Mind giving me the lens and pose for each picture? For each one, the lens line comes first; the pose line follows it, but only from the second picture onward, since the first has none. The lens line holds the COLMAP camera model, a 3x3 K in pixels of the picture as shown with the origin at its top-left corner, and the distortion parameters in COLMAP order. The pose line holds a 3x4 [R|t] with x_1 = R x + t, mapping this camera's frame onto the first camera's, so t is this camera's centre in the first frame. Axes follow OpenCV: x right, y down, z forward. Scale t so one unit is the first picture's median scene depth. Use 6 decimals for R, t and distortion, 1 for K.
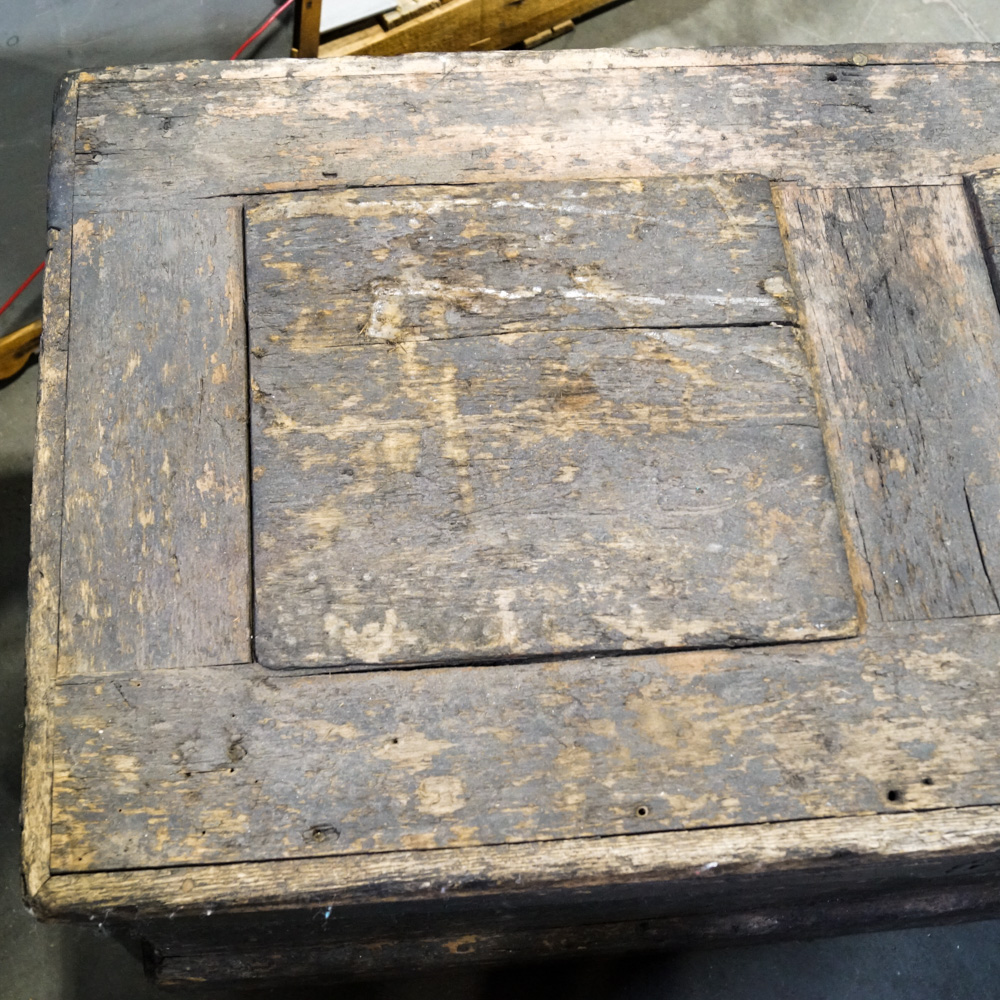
lens RADIAL K [[1378.4, 0, 496.1], [0, 1378.4, 500.3], [0, 0, 1]] dist [-0.063701, 0.000000]
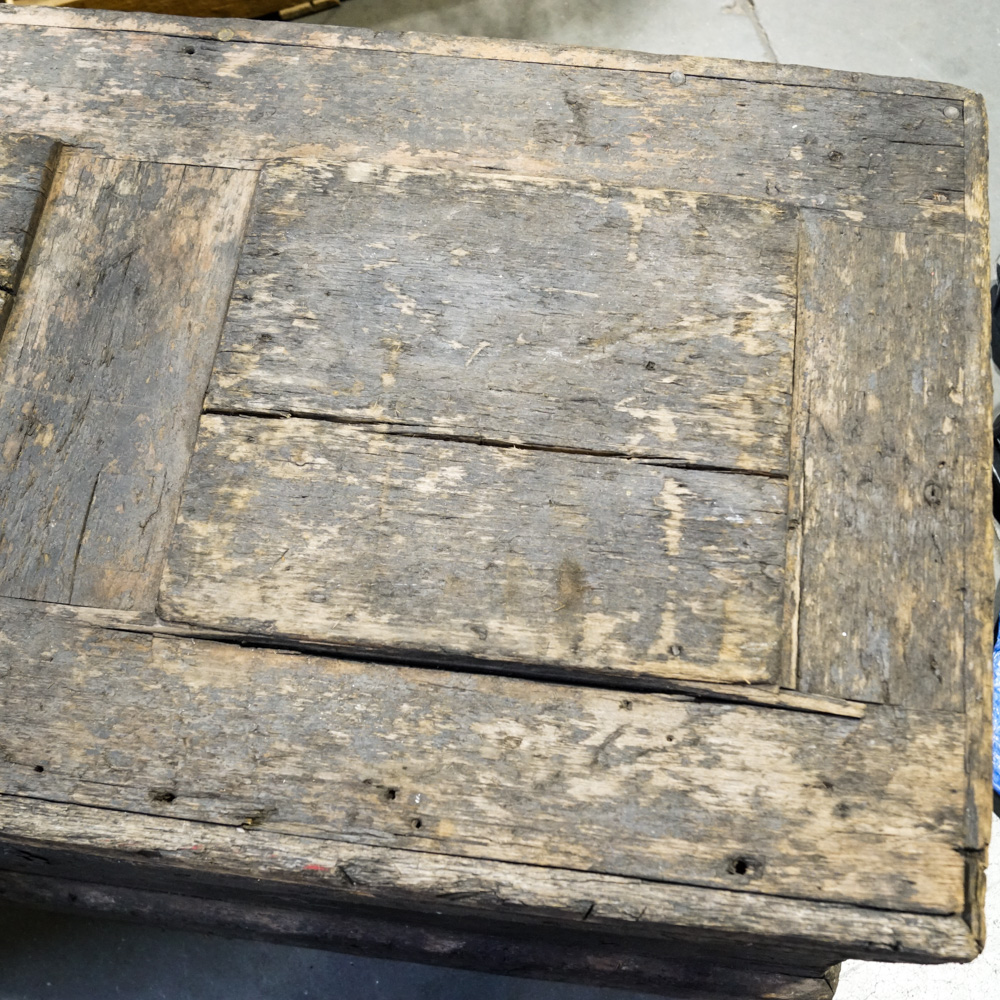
lens RADIAL K [[1378.4, 0, 500.9], [0, 1378.4, 506.3], [0, 0, 1]] dist [-0.063701, 0.000000]
pose [[0.971247, 0.163760, -0.172805, 0.705885], [-0.162377, 0.986479, 0.022206, -0.048316], [0.174105, 0.006492, 0.984706, 0.085952]]
